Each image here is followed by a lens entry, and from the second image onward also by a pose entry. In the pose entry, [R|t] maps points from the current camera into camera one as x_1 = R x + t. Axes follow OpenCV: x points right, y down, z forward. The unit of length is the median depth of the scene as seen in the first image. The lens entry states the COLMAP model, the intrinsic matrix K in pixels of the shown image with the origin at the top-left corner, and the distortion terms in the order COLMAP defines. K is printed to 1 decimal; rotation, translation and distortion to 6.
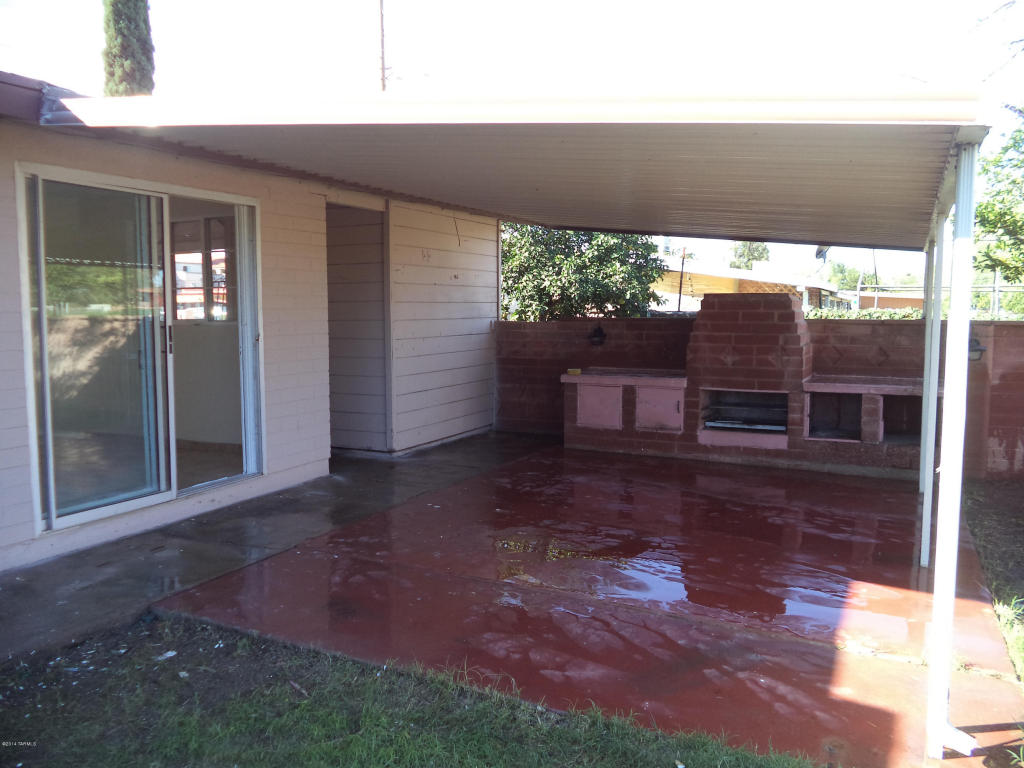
lens RADIAL K [[831.4, 0, 503.4], [0, 831.4, 382.4], [0, 0, 1]] dist [-0.003174, -0.036076]
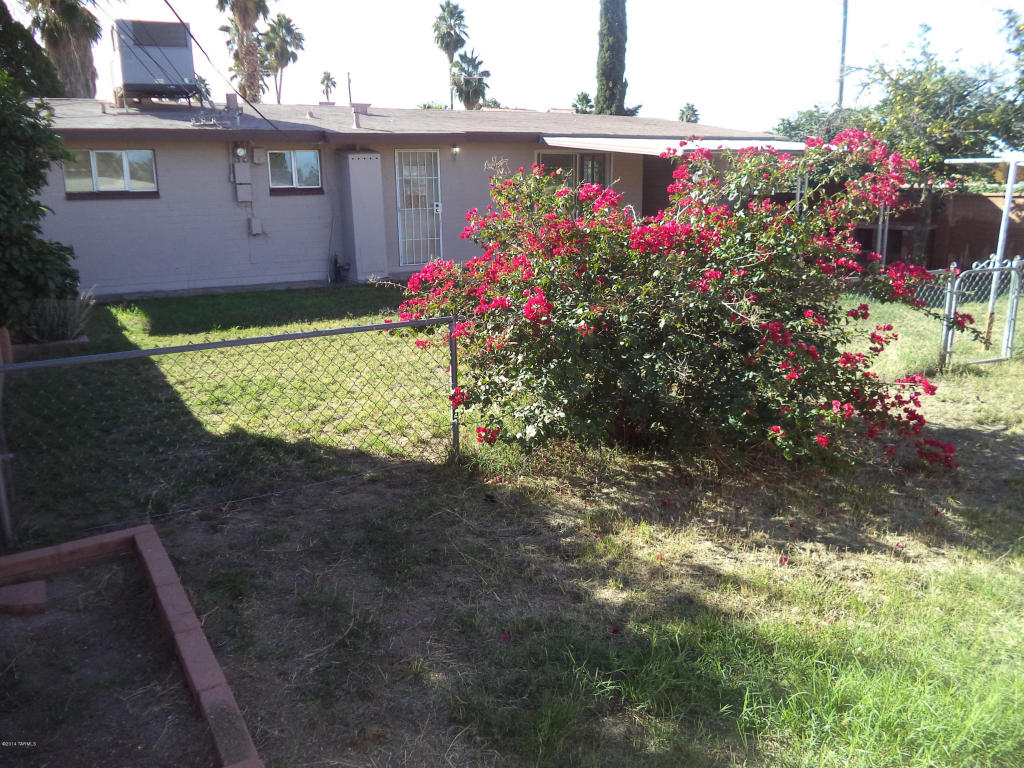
lens RADIAL K [[831.4, 0, 503.4], [0, 831.4, 382.4], [0, 0, 1]] dist [-0.003174, -0.036076]
pose [[0.829464, 0.121431, -0.545201, 0.716723], [-0.048049, 0.987977, 0.146947, 0.116714], [0.556489, -0.095691, 0.825326, -1.120039]]
